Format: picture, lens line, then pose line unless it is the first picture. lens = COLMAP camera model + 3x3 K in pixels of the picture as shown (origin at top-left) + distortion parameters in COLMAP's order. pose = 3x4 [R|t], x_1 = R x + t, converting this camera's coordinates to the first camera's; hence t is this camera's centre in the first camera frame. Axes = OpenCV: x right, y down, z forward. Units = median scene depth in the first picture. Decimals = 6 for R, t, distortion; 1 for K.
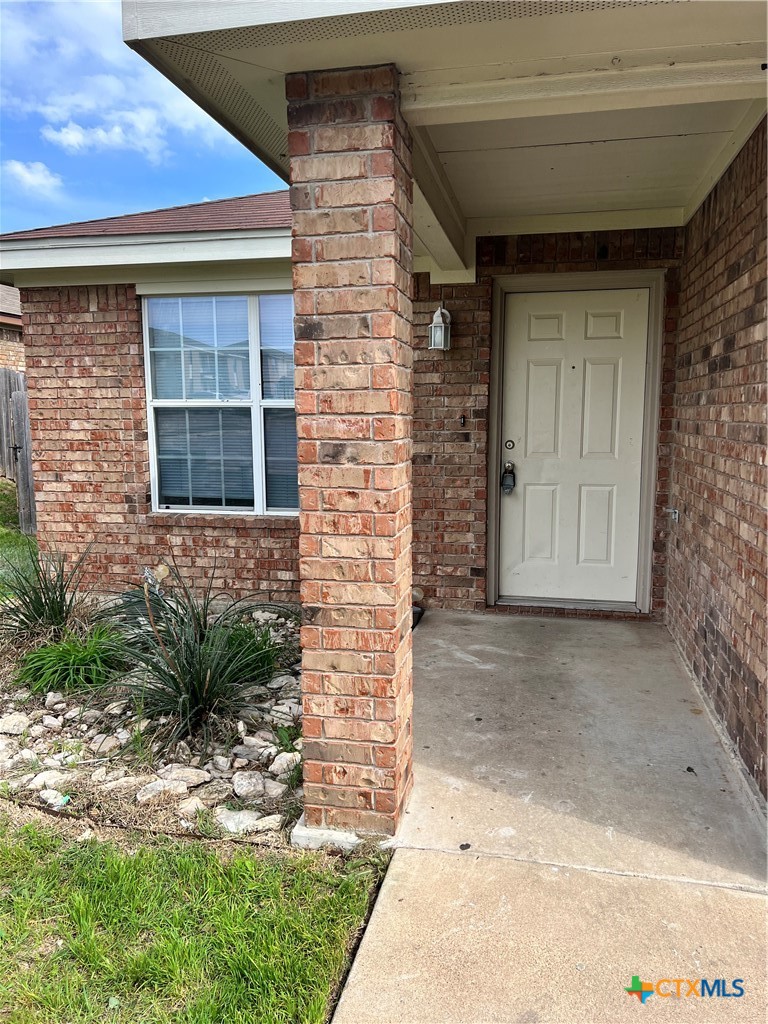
lens RADIAL K [[764.4, 0, 382.8], [0, 764.4, 518.4], [0, 0, 1]] dist [0.053380, -0.012753]
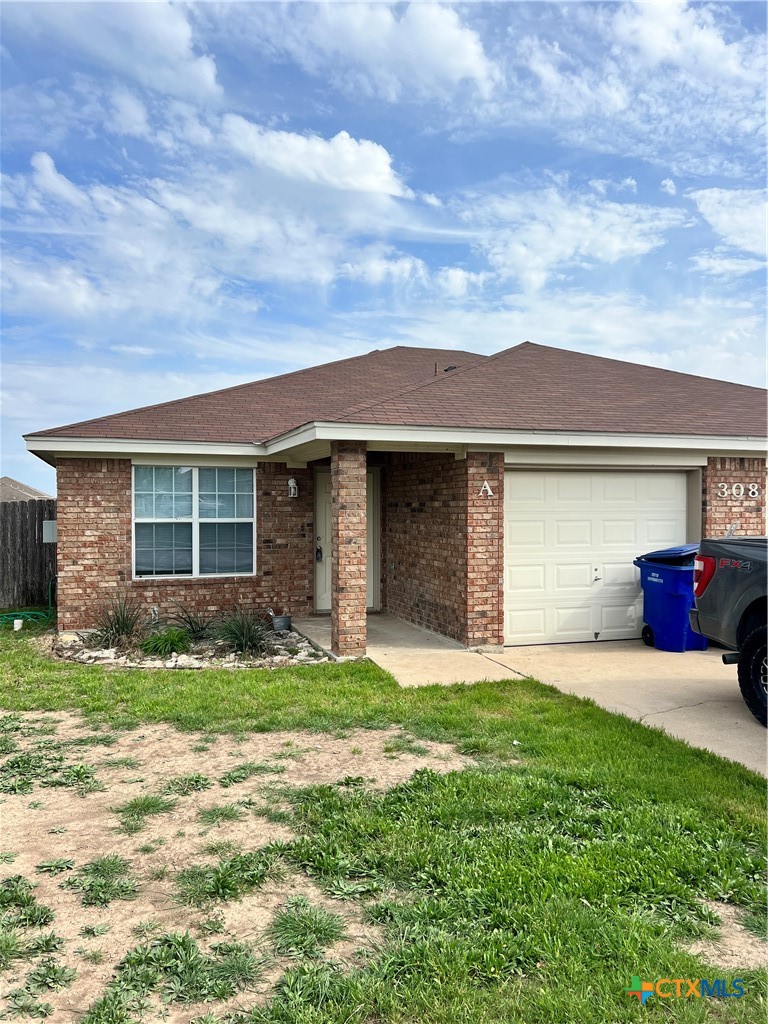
lens RADIAL K [[764.4, 0, 383.1], [0, 764.4, 511.5], [0, 0, 1]] dist [0.053380, -0.012753]
pose [[0.854573, 0.000478, 0.519332, -0.752082], [0.068366, 0.991194, -0.113409, 0.080249], [-0.514812, 0.132421, 0.847014, -0.885537]]
